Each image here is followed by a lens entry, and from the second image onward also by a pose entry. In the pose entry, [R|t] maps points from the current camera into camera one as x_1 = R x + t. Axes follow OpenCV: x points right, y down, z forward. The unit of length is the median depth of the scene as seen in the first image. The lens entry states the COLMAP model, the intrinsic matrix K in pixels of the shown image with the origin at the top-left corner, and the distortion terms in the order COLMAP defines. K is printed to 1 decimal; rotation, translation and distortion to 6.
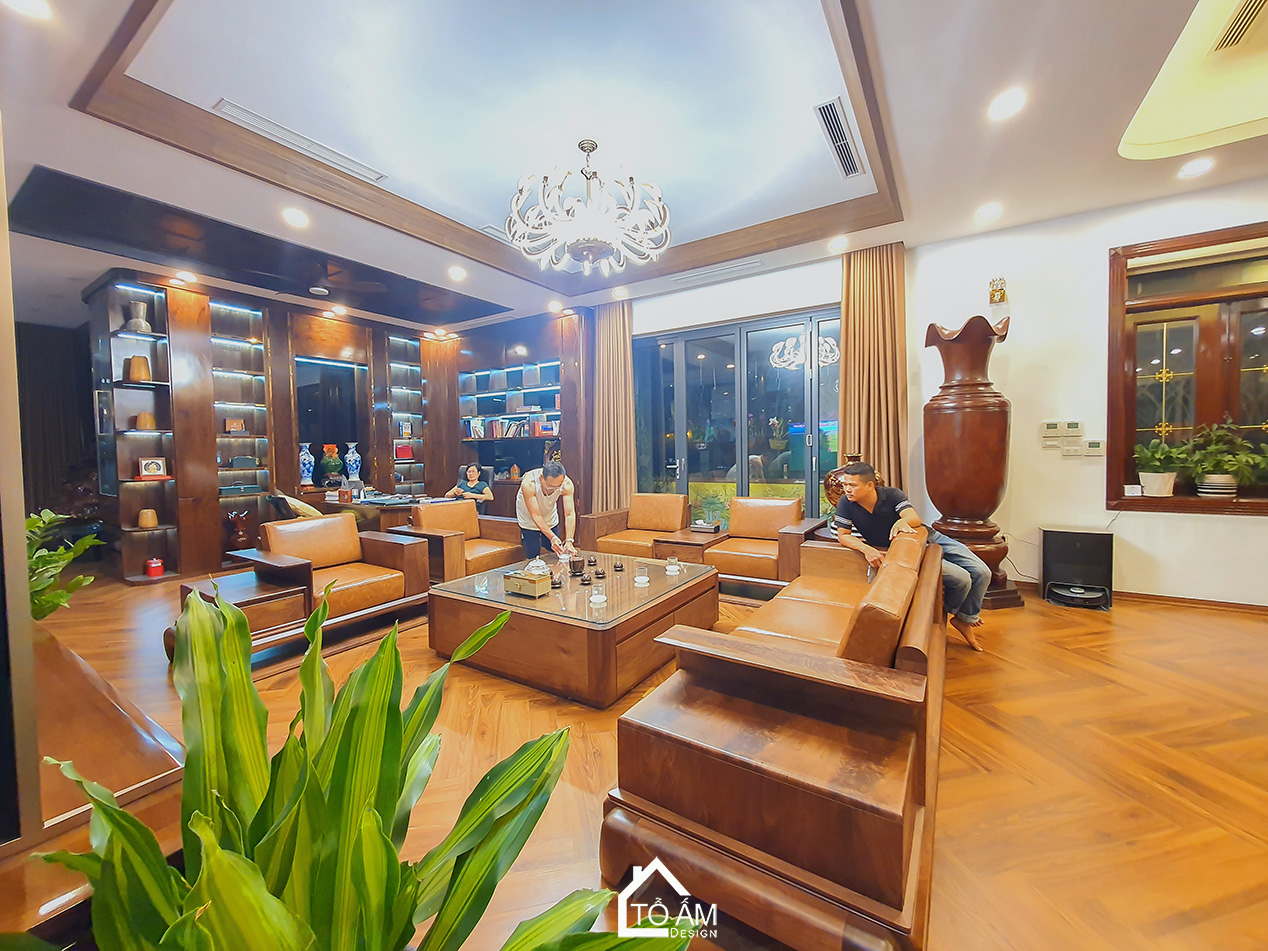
lens RADIAL K [[507.2, 0, 608.0], [0, 507.2, 446.2], [0, 0, 1]] dist [-0.000660, -0.001215]
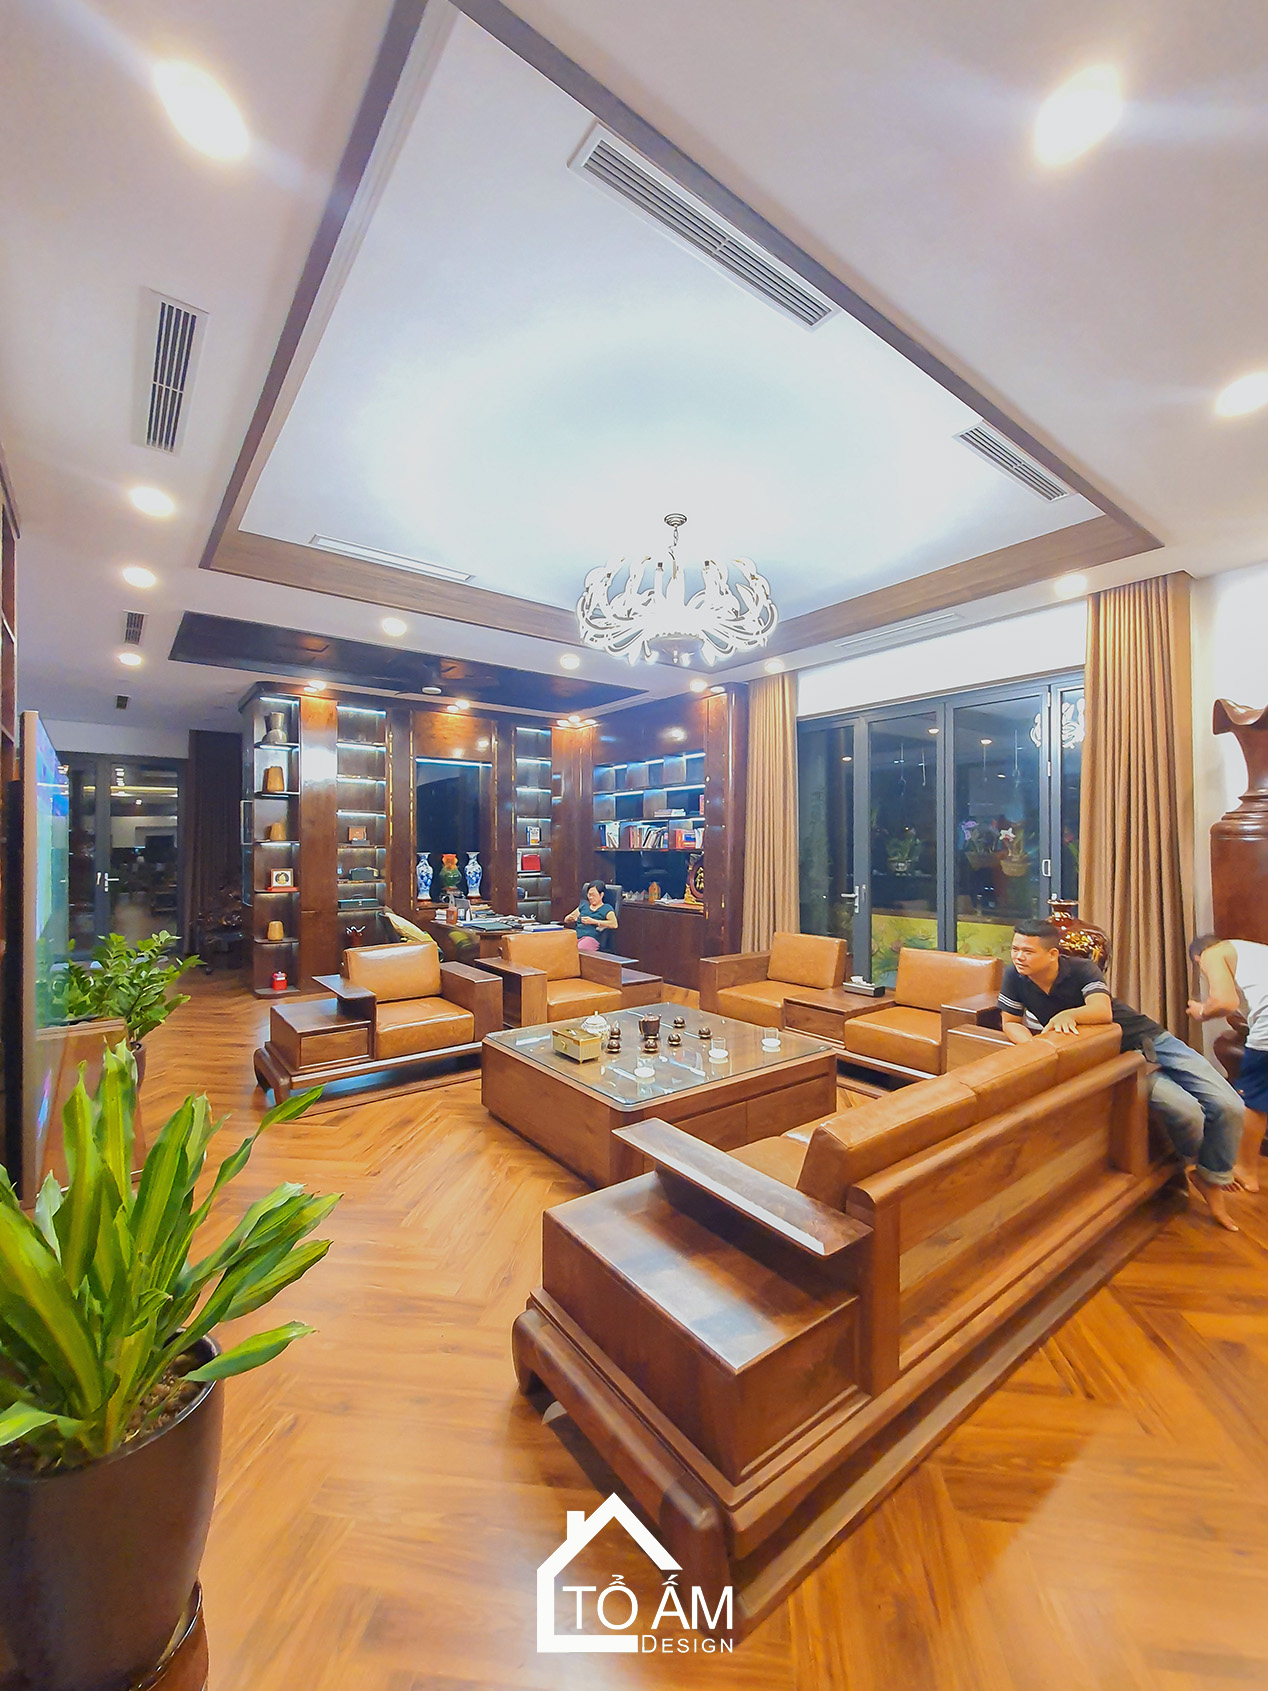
lens RADIAL K [[676.4, 0, 613.4], [0, 676.4, 809.7], [0, 0, 1]] dist [-0.000660, -0.001215]
pose [[0.945296, -0.004005, -0.326190, 0.143527], [-0.011881, 0.998838, -0.046697, -0.037857], [0.325998, 0.048019, 0.944150, -0.042654]]
